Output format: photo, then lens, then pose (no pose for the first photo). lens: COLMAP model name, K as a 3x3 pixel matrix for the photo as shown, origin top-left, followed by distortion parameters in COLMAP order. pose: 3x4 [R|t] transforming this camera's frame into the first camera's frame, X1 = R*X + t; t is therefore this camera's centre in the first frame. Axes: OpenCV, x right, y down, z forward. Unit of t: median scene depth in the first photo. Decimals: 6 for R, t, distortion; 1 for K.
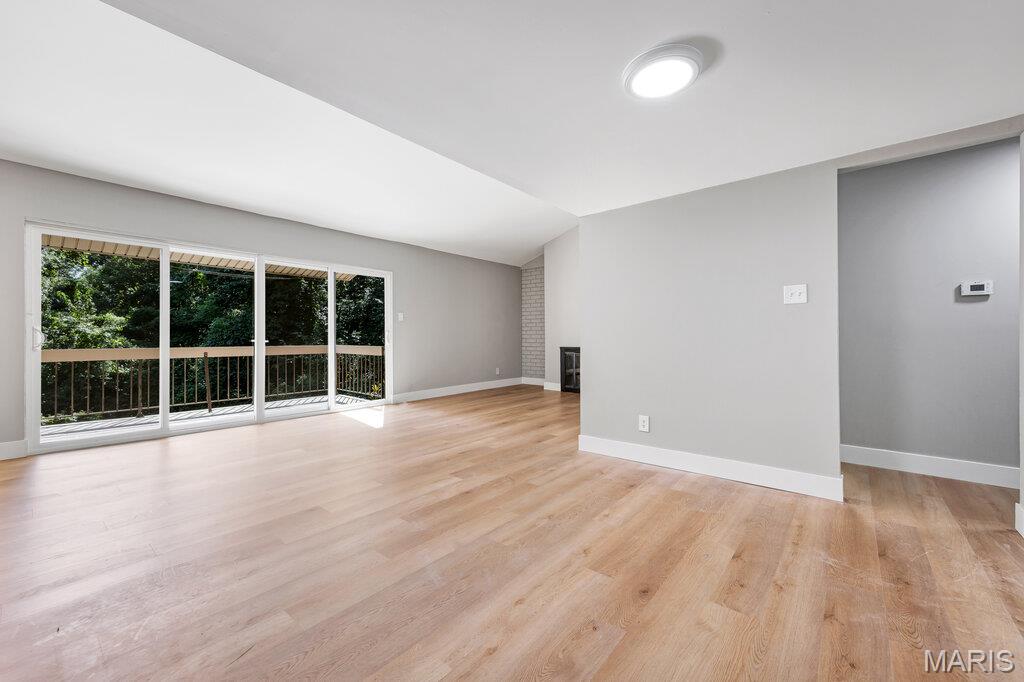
lens RADIAL K [[404.6, 0, 512.6], [0, 404.6, 335.4], [0, 0, 1]] dist [0.001929, 0.000053]
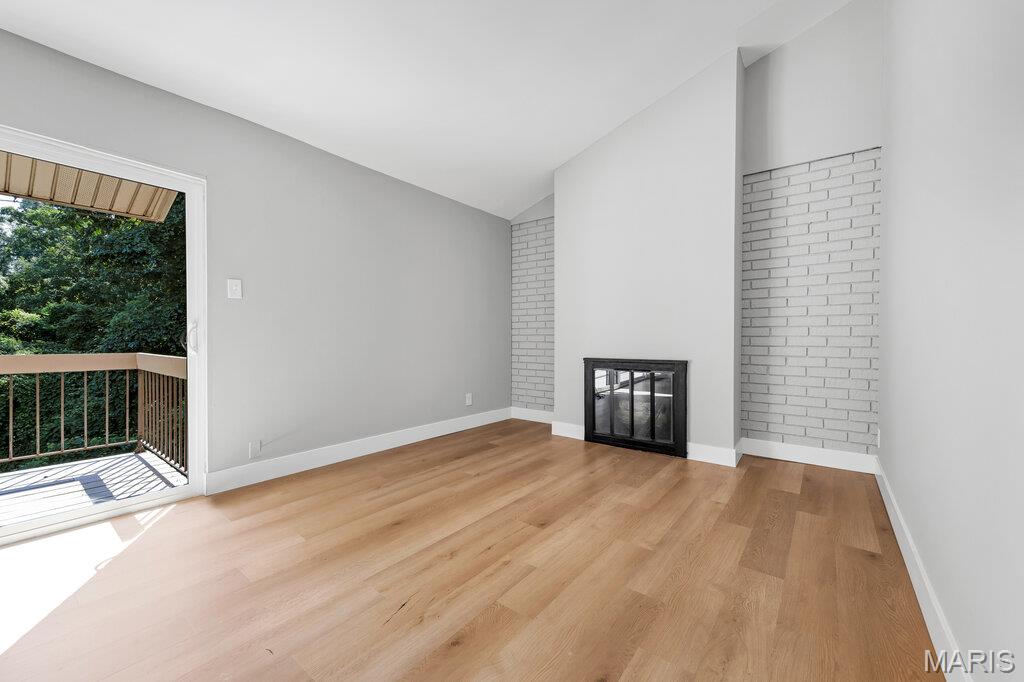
lens RADIAL K [[404.6, 0, 516.4], [0, 404.6, 341.0], [0, 0, 1]] dist [0.001929, 0.000053]
pose [[0.999061, 0.007646, 0.042646, 0.003896], [-0.007772, 0.999966, 0.002793, 0.005003], [-0.042623, -0.003121, 0.999086, 0.433797]]
